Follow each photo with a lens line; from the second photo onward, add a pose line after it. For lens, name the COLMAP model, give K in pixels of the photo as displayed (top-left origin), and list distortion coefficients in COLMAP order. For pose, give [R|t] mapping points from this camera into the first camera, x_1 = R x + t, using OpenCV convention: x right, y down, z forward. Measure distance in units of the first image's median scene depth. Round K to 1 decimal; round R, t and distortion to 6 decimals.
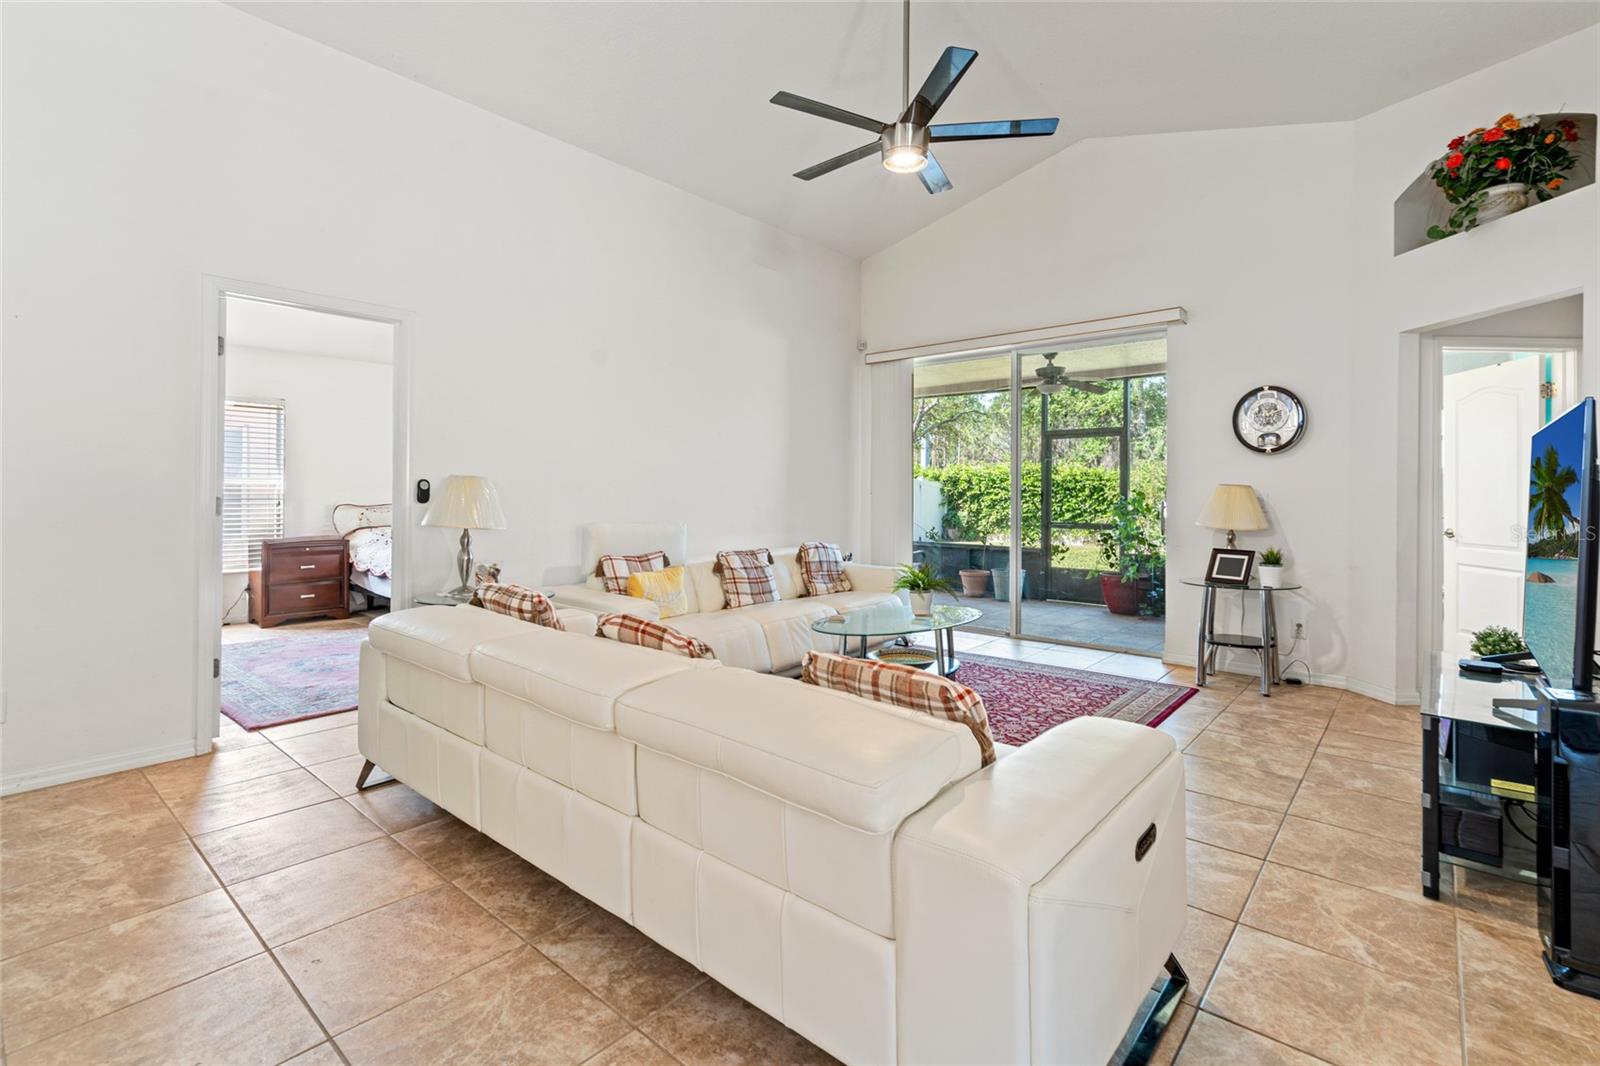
lens RADIAL K [[739.6, 0, 788.9], [0, 739.6, 491.3], [0, 0, 1]] dist [0.001922, 0.003577]
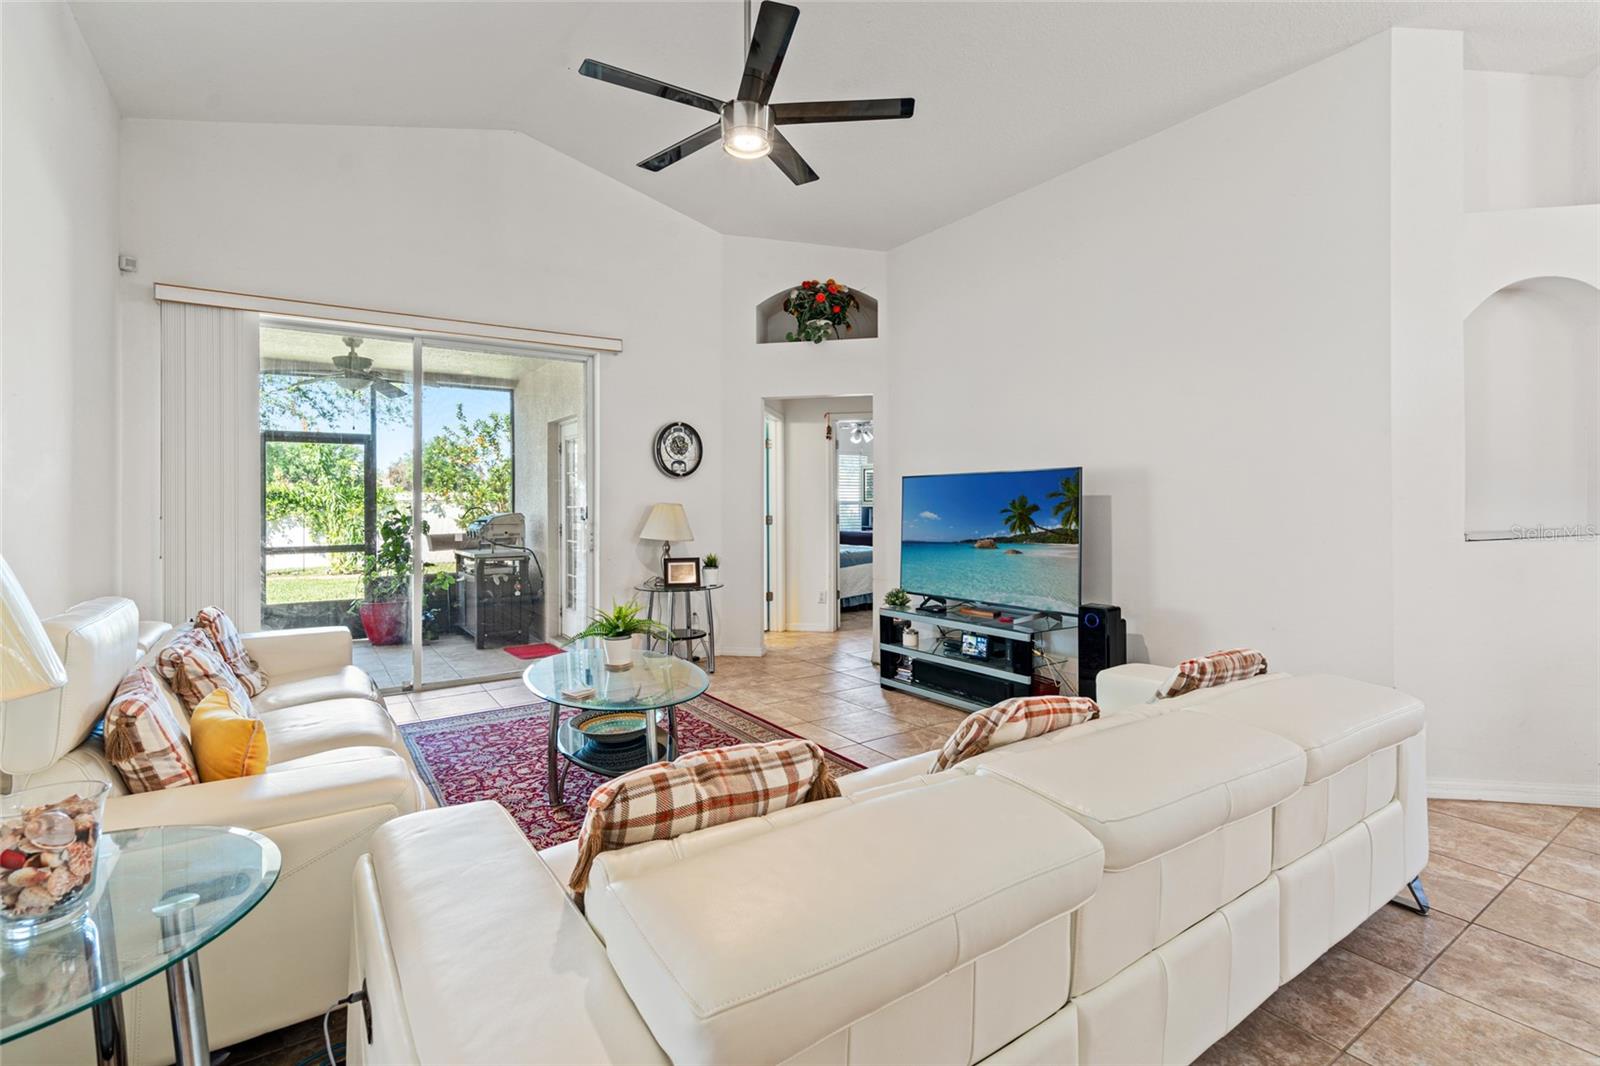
lens RADIAL K [[739.6, 0, 786.1], [0, 739.6, 502.5], [0, 0, 1]] dist [0.001922, 0.003577]
pose [[0.258069, -0.006745, 0.966103, -0.228100], [0.003005, 0.999976, 0.006179, -0.007813], [-0.966122, 0.001308, 0.258083, 0.240778]]
